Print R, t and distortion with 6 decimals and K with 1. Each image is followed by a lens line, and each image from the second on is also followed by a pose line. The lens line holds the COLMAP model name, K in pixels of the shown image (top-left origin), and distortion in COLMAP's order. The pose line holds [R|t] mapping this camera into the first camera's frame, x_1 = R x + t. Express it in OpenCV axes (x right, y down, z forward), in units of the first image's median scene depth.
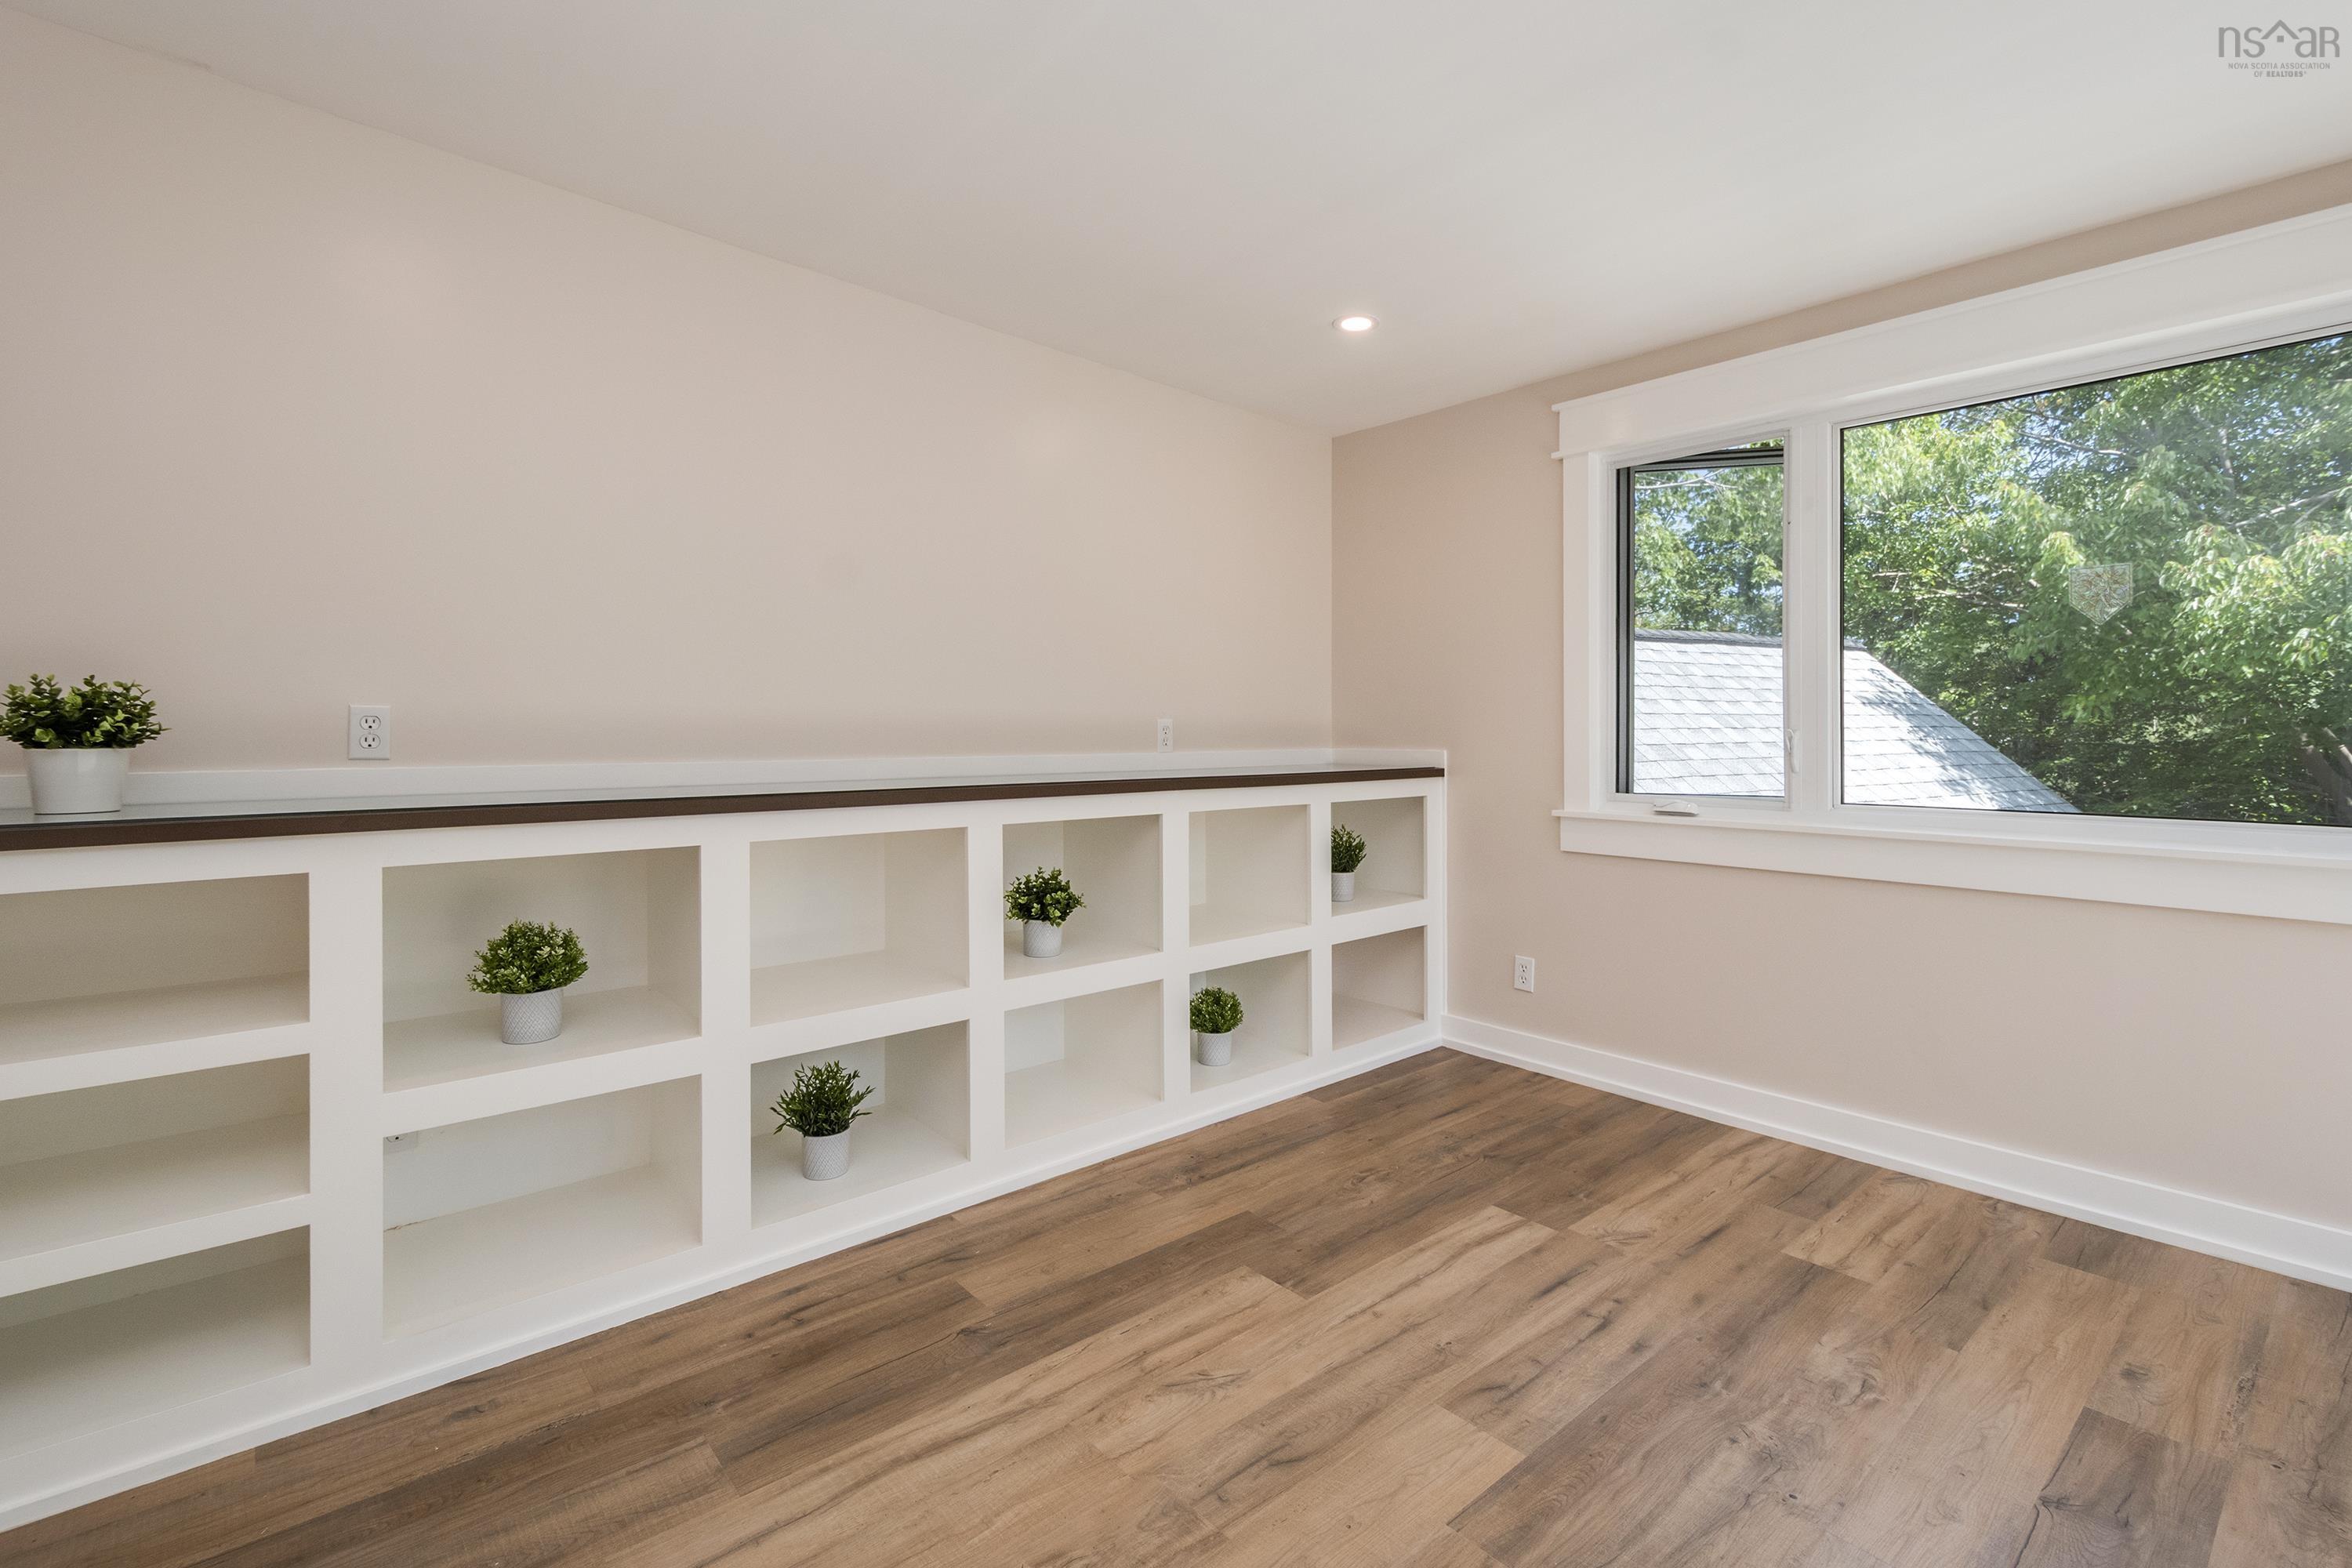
lens RADIAL K [[1055.4, 0, 1186.4], [0, 1055.4, 727.7], [0, 0, 1]] dist [0.006436, -0.001332]
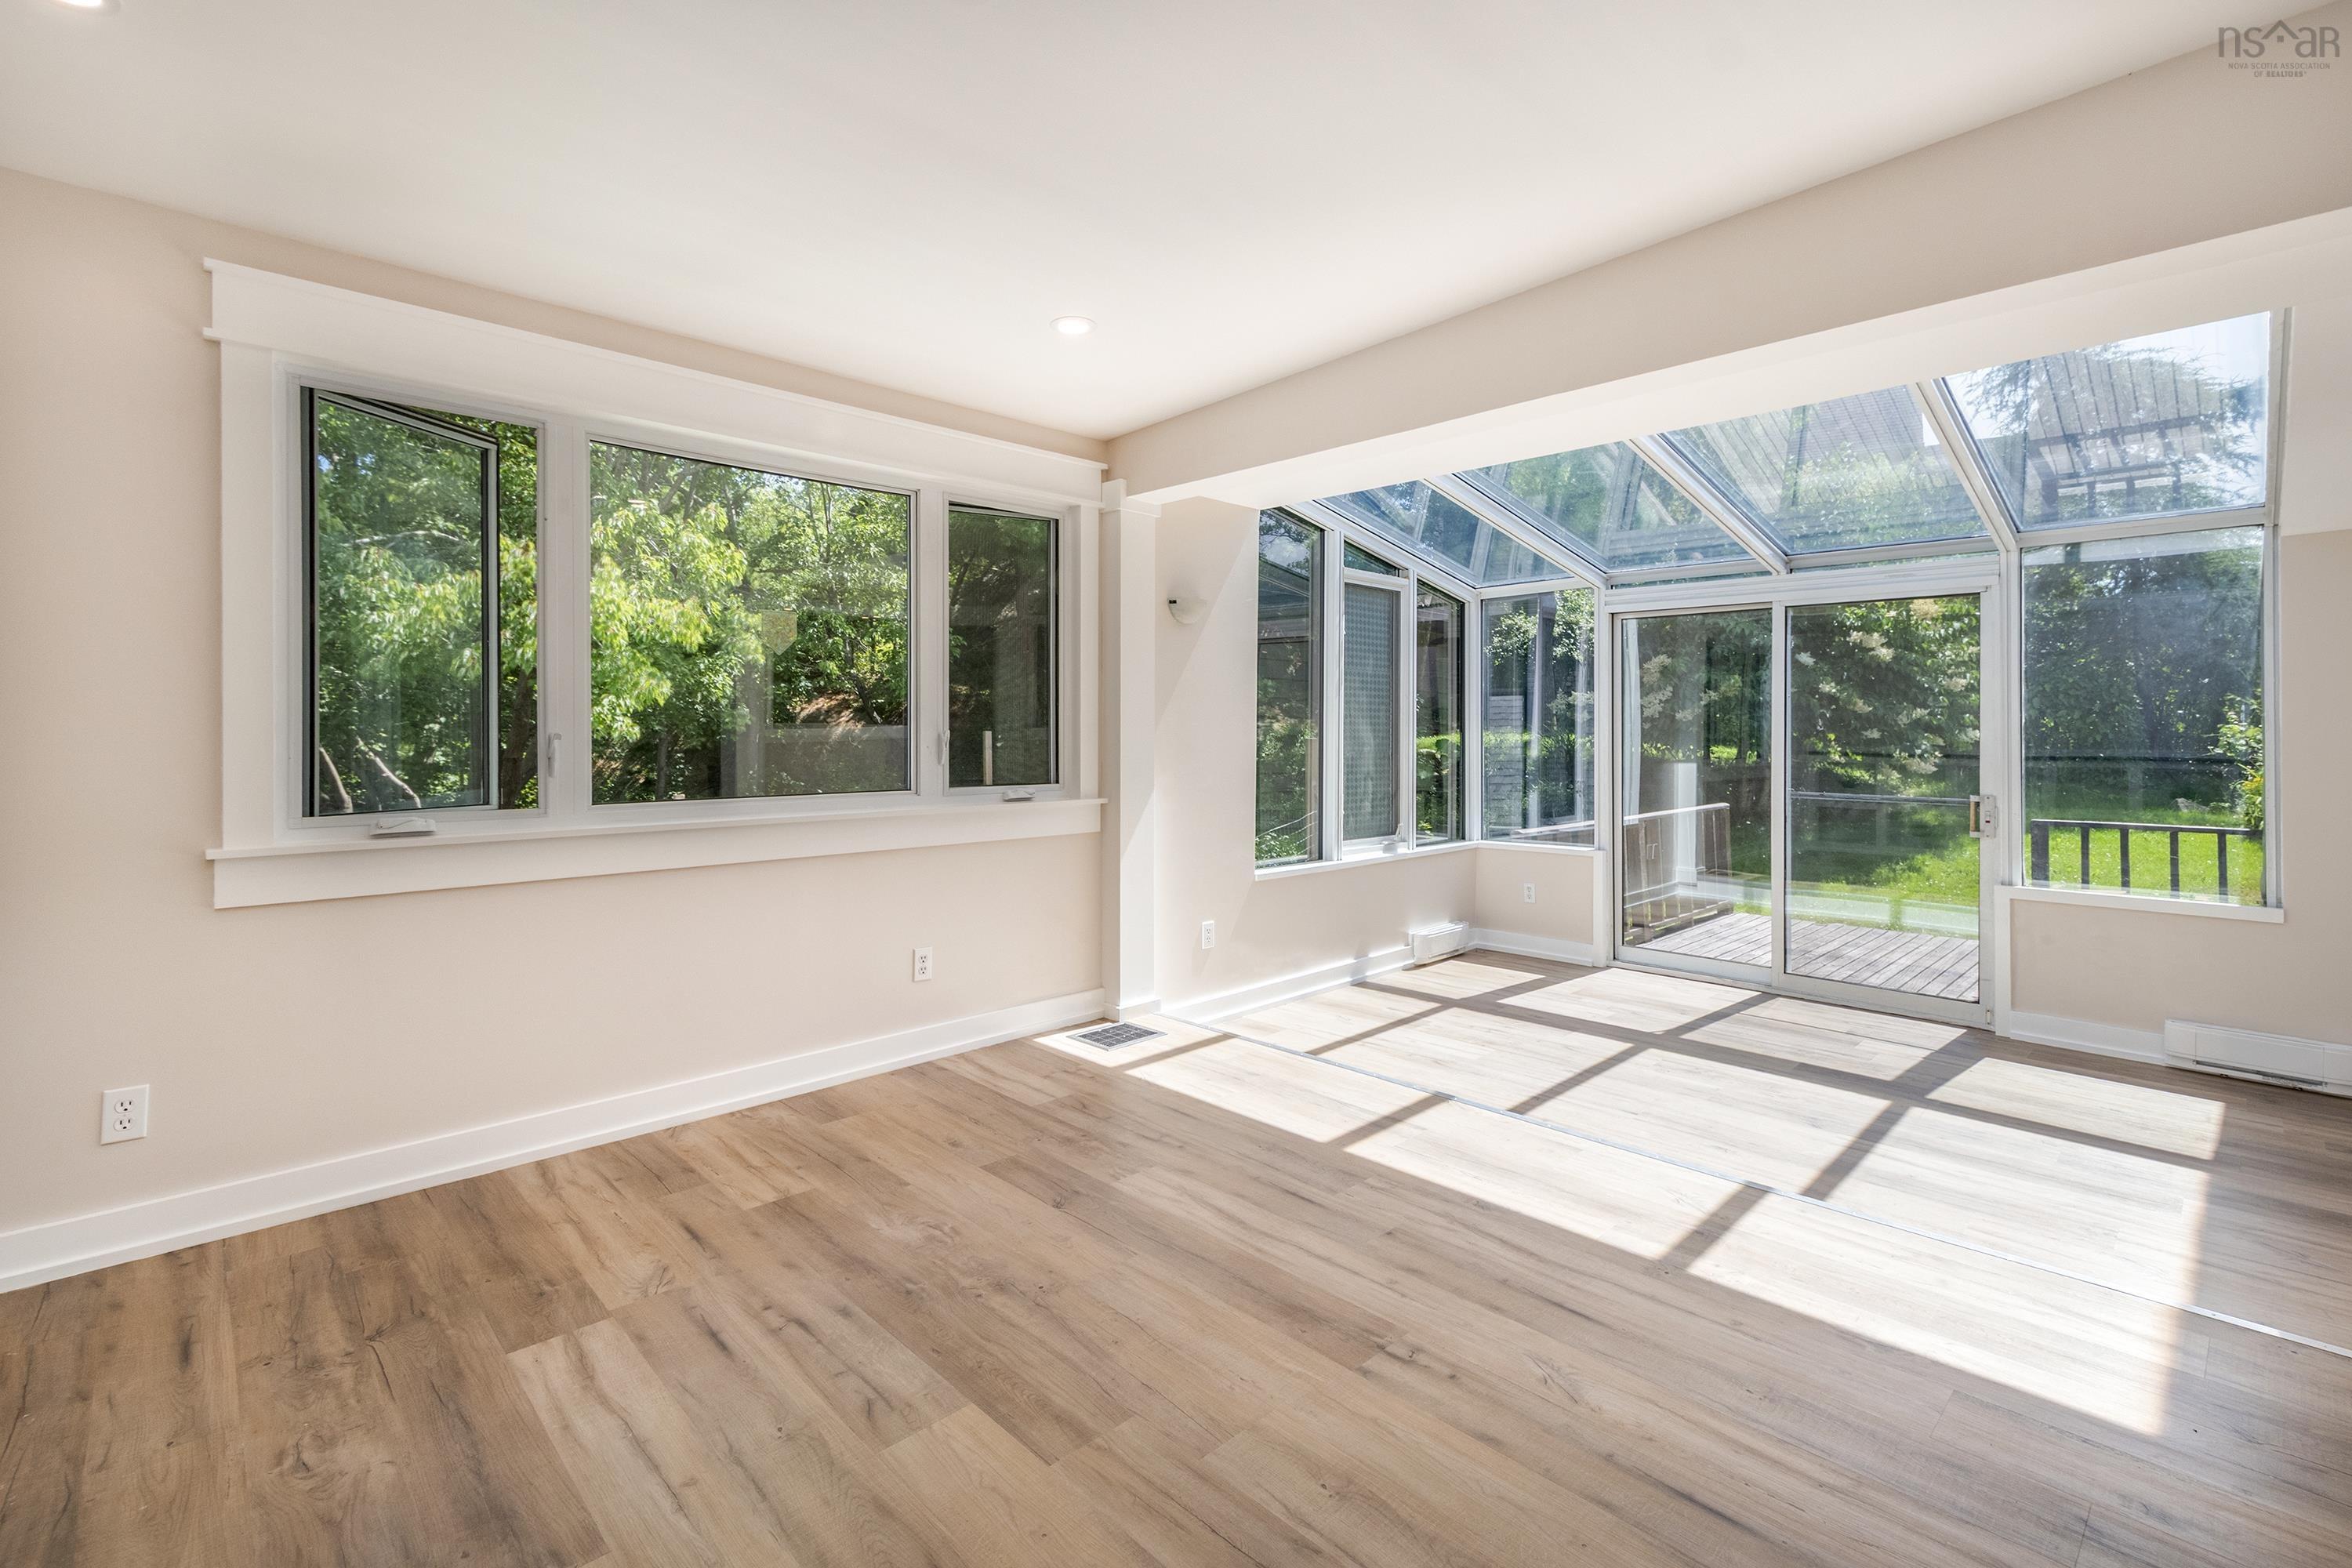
lens RADIAL K [[1055.4, 0, 1186.4], [0, 1055.4, 727.7], [0, 0, 1]] dist [0.006436, -0.001332]
pose [[-0.056339, 0.002659, 0.998408, -0.583227], [0.000793, 0.999996, -0.002618, 0.000560], [-0.998411, 0.000645, -0.056341, 0.636692]]
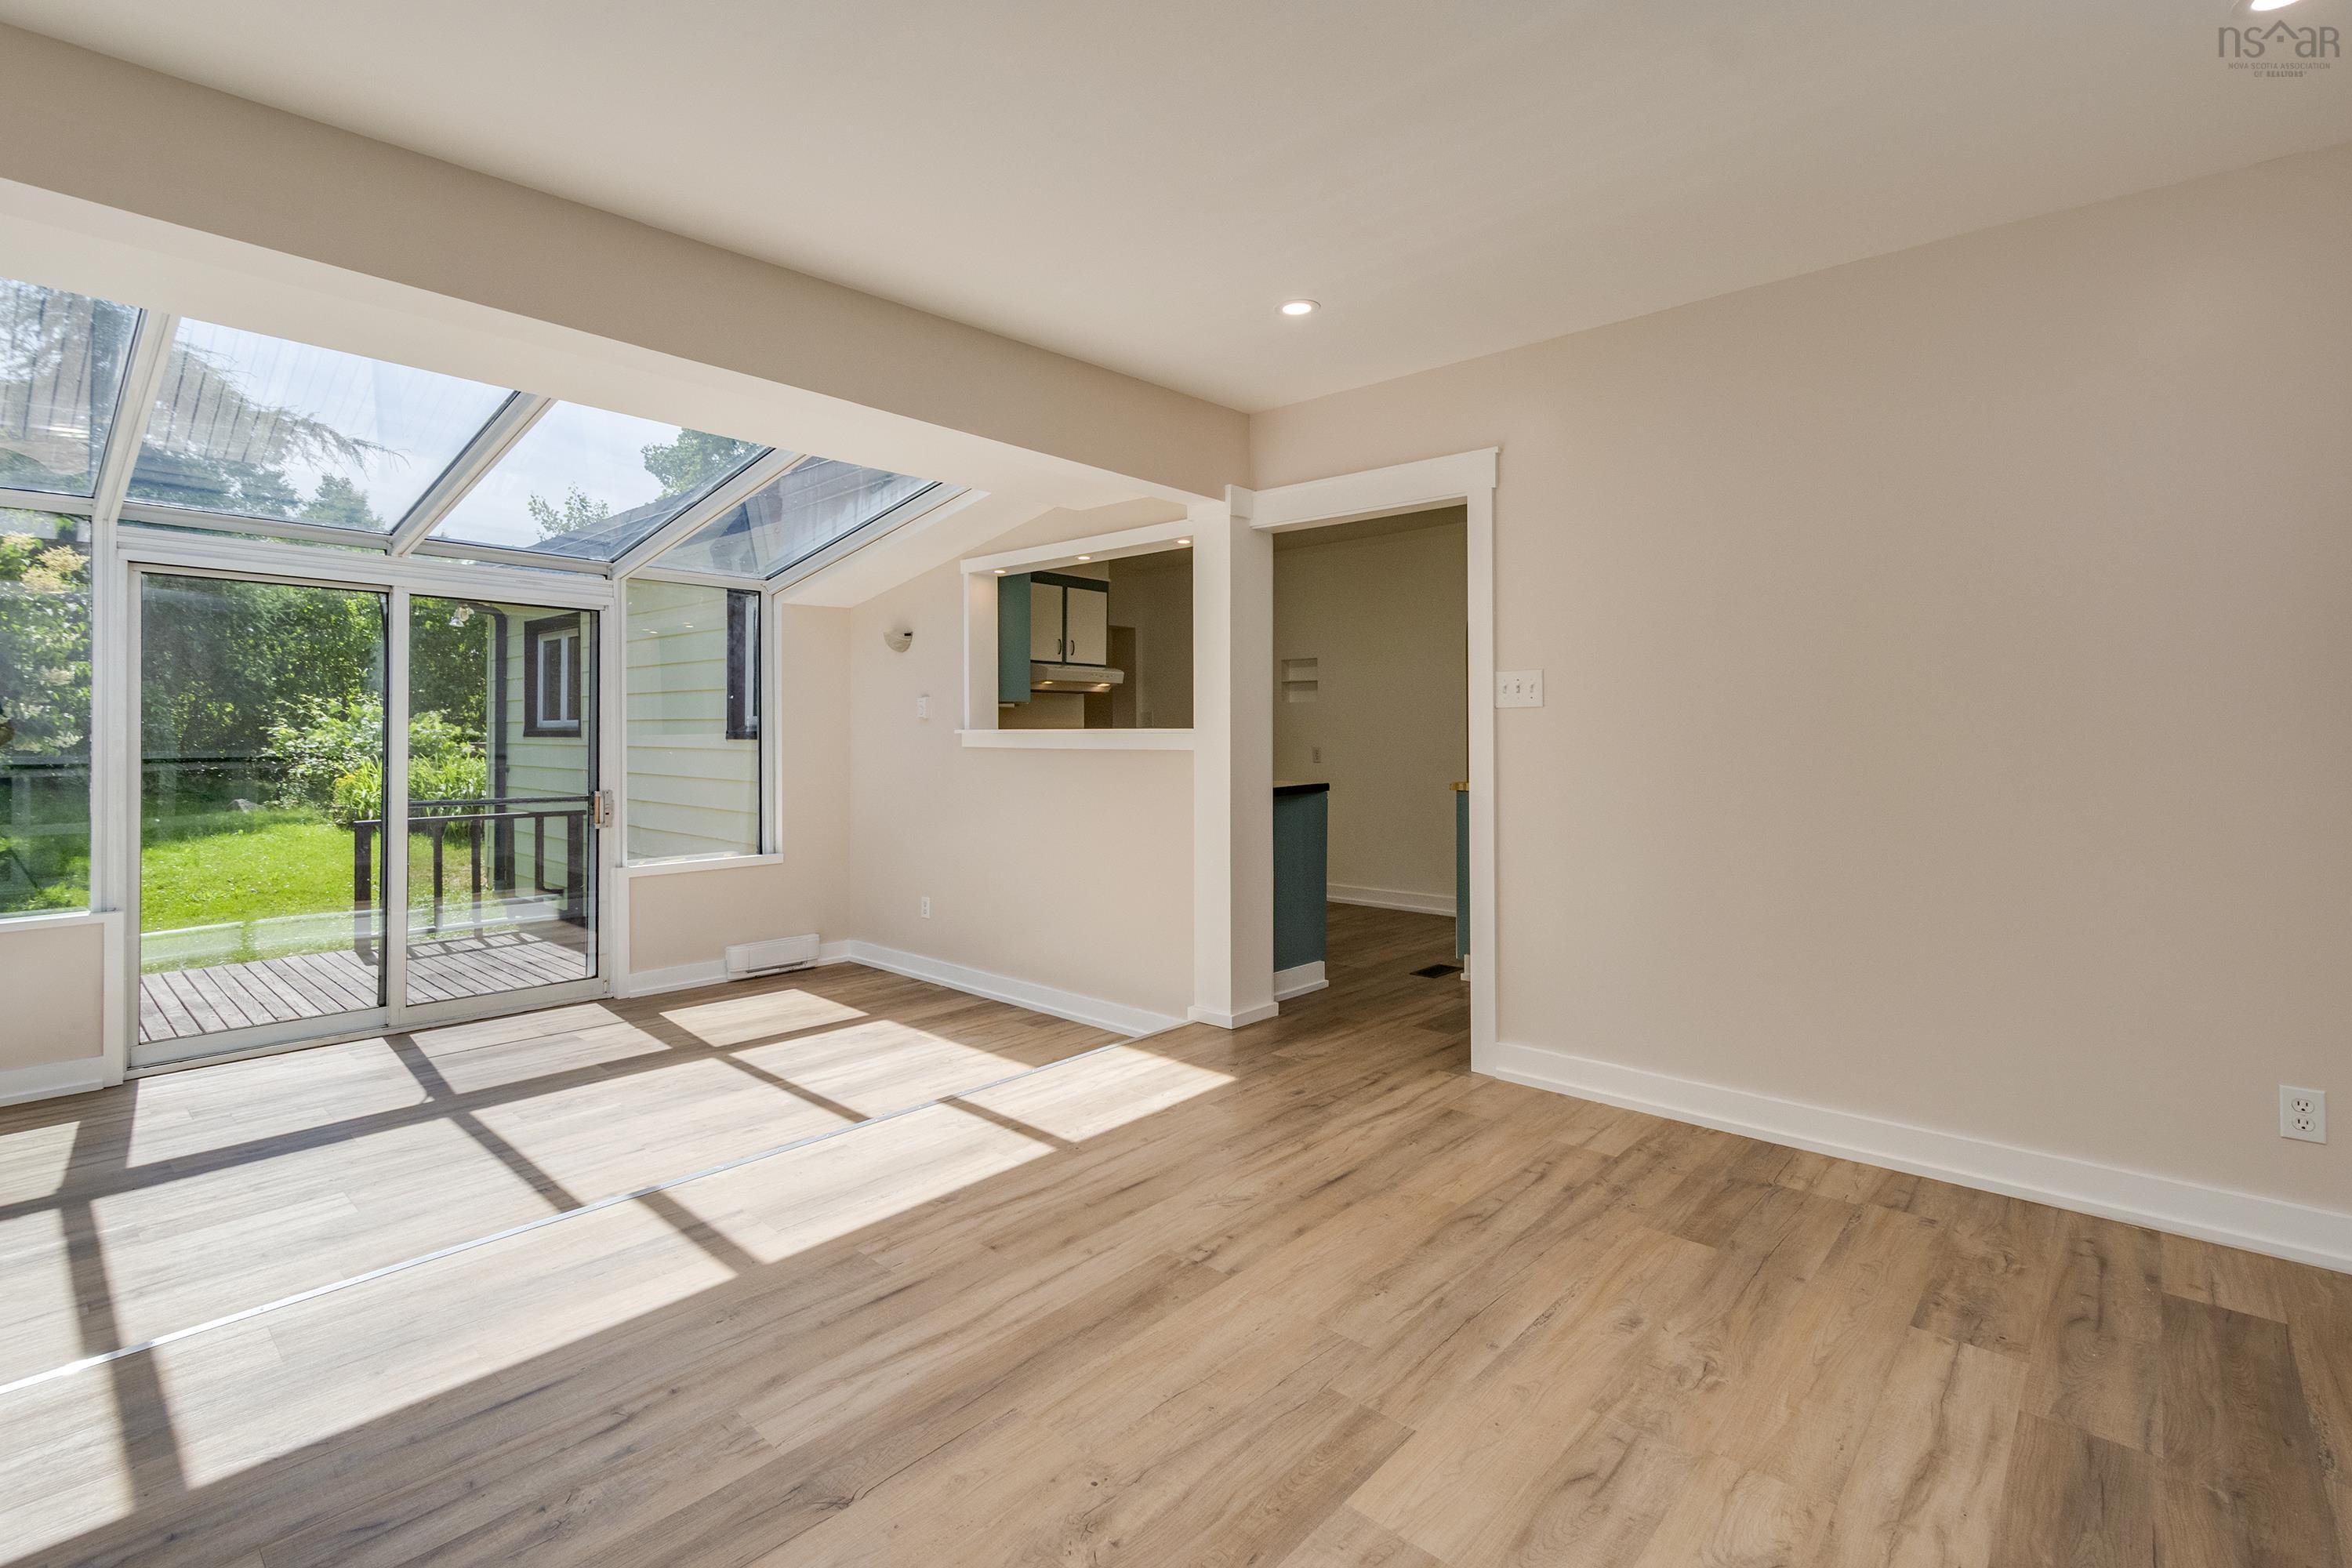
lens RADIAL K [[1055.4, 0, 1186.4], [0, 1055.4, 727.7], [0, 0, 1]] dist [0.006436, -0.001332]
pose [[-0.991842, -0.000117, -0.127476, 0.440053], [0.000322, 0.999994, -0.003419, -0.001582], [0.127476, -0.003432, -0.991836, 1.453717]]
